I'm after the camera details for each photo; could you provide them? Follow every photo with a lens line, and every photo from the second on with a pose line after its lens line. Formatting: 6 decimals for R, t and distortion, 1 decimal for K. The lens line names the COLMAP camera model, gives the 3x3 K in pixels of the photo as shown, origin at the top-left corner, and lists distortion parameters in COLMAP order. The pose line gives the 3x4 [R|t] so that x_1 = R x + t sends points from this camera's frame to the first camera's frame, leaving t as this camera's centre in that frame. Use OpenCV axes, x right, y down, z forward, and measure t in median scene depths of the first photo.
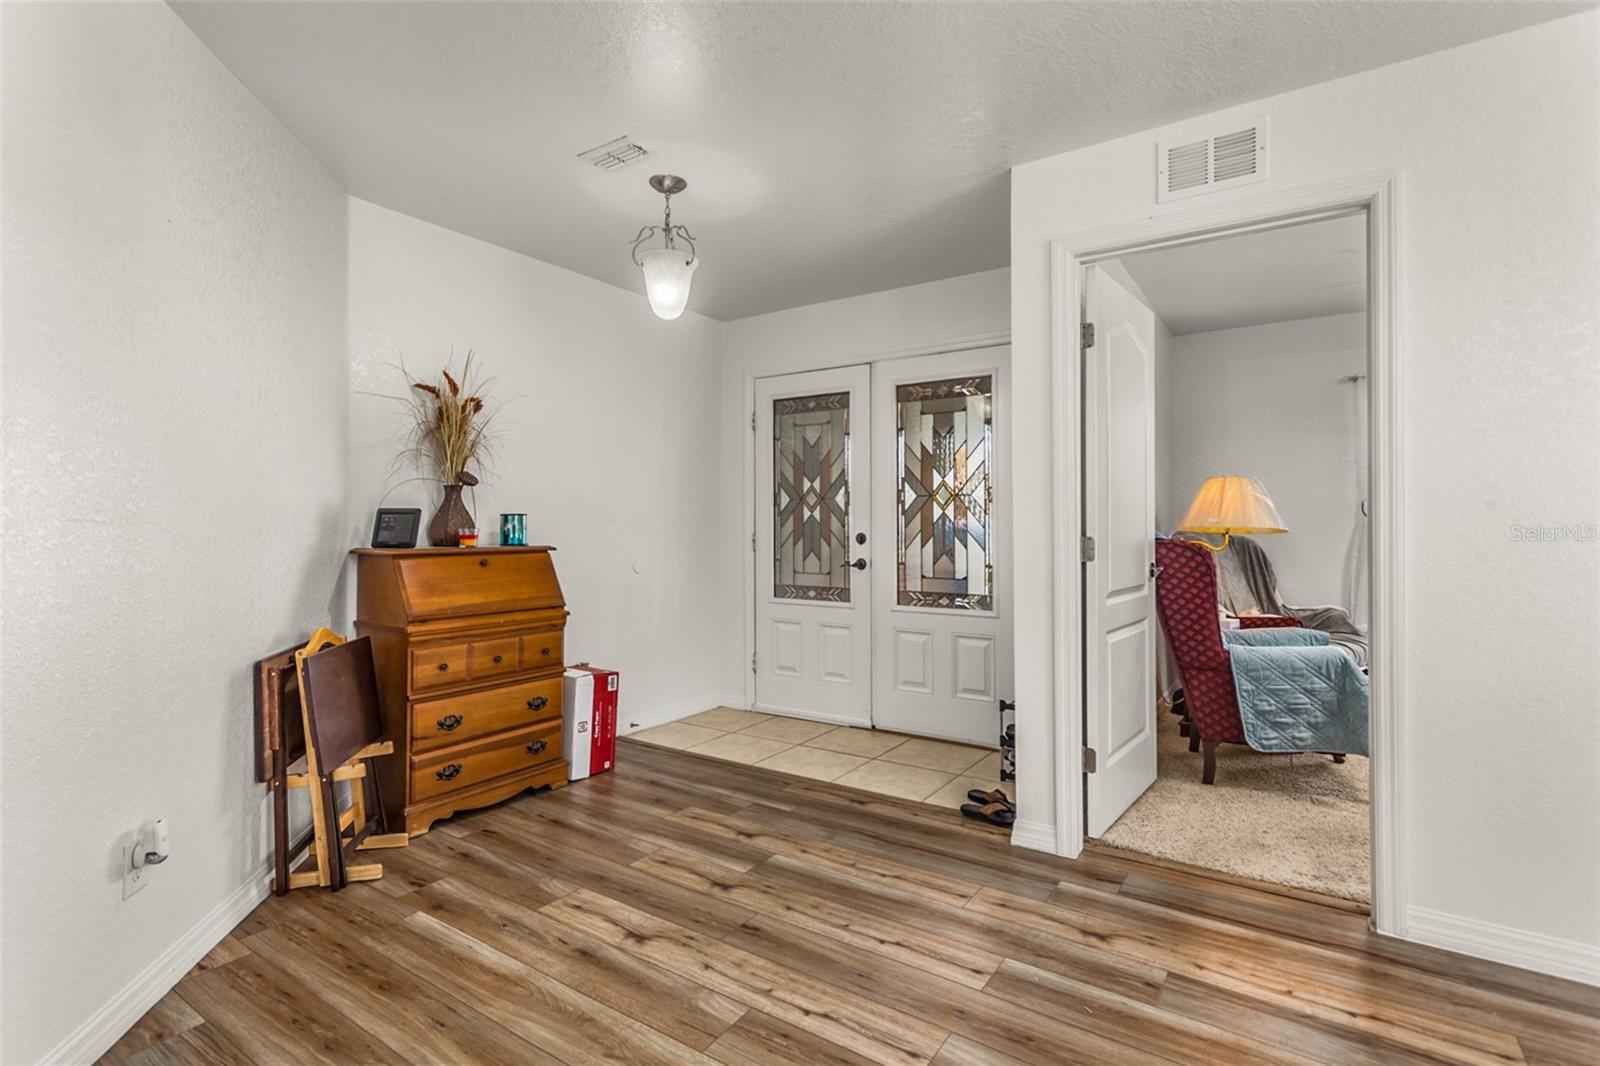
lens RADIAL K [[769.0, 0, 799.9], [0, 769.0, 515.7], [0, 0, 1]] dist [0.001475, 0.000651]
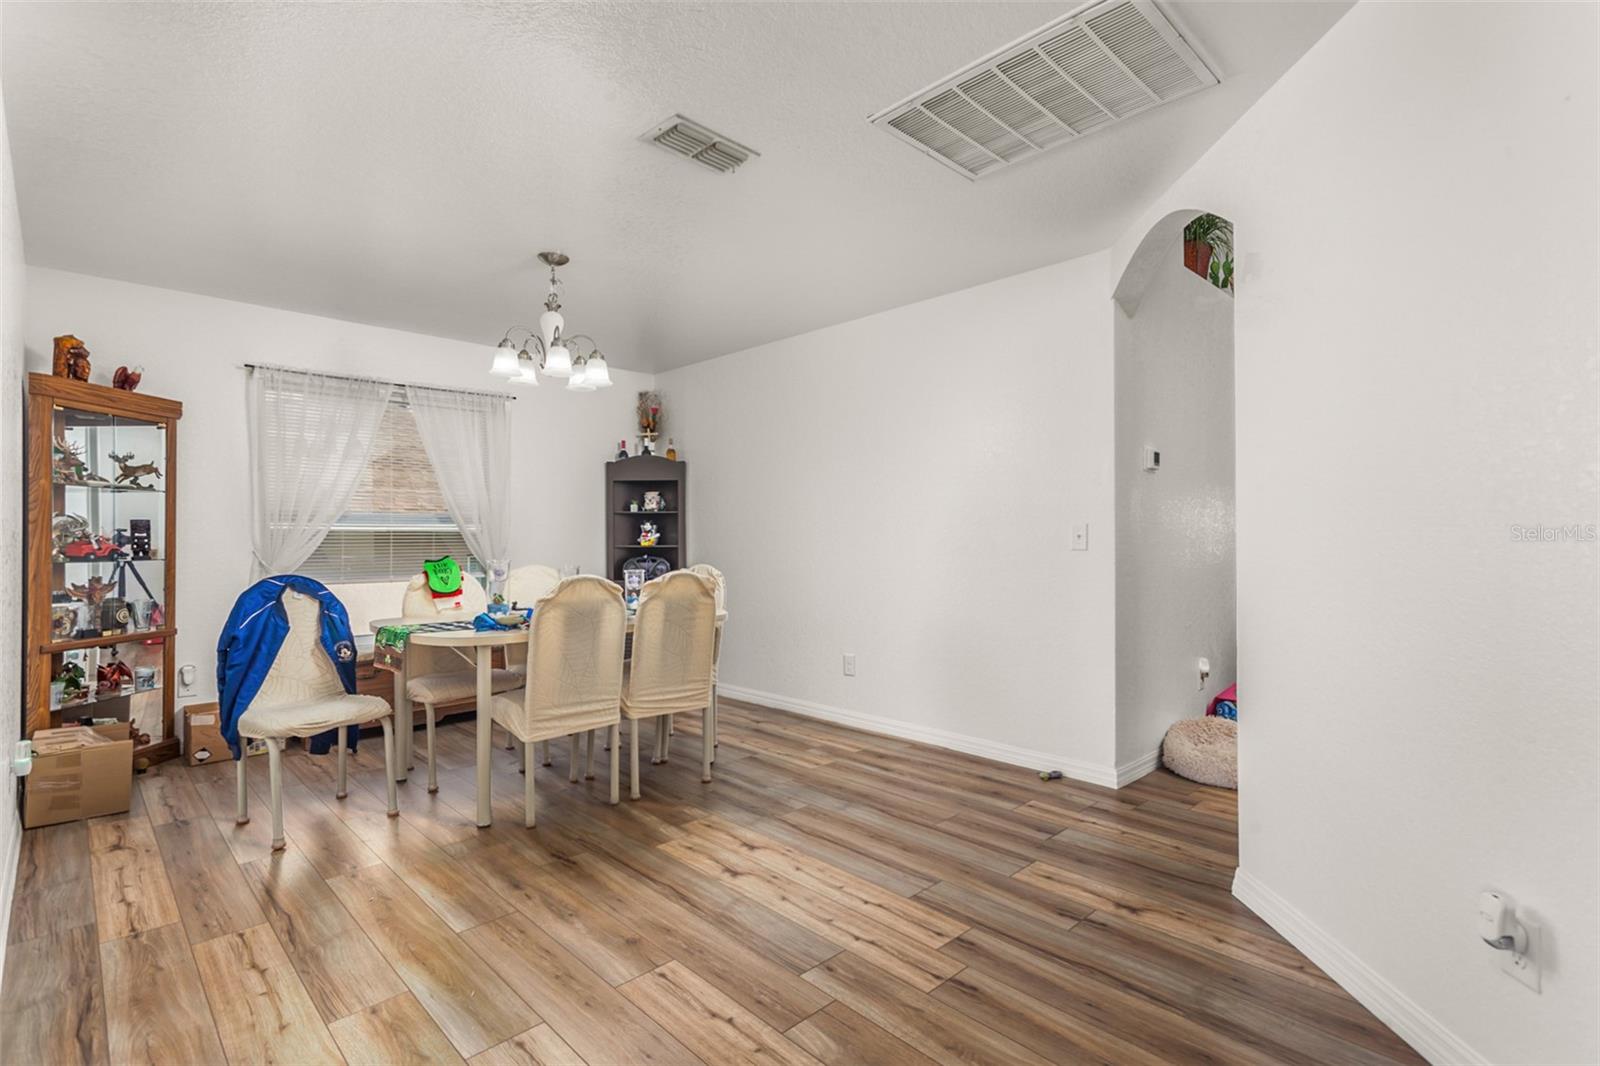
lens RADIAL K [[769.2, 0, 806.2], [0, 769.2, 547.6], [0, 0, 1]] dist [0.000597, 0.000590]
pose [[-0.978894, 0.000754, 0.204368, -0.217080], [0.001213, 0.999997, 0.002120, 0.020881], [-0.204365, 0.002323, -0.978892, 1.451612]]
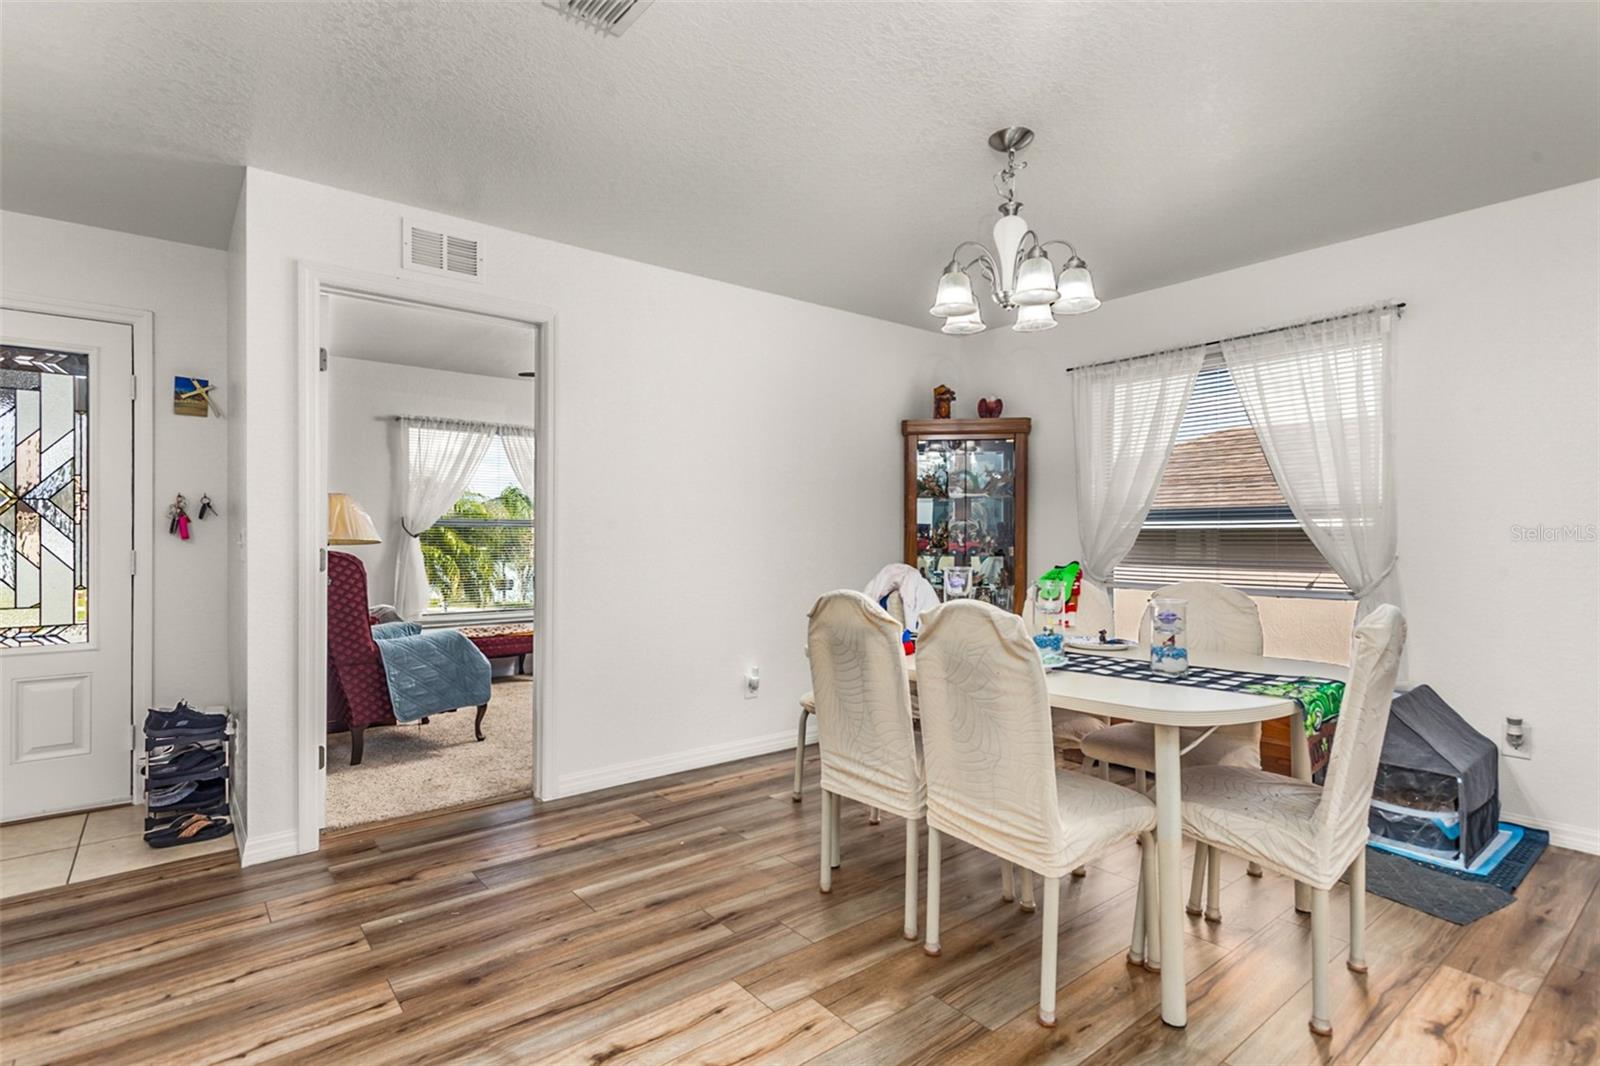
lens RADIAL K [[762.8, 0, 801.9], [0, 762.8, 539.4], [0, 0, 1]] dist [-0.000024, 0.000748]
pose [[0.290825, -0.002744, 0.956772, -0.507126], [-0.010962, 0.999921, 0.006200, 0.000857], [-0.956713, -0.012291, 0.290772, 0.060055]]
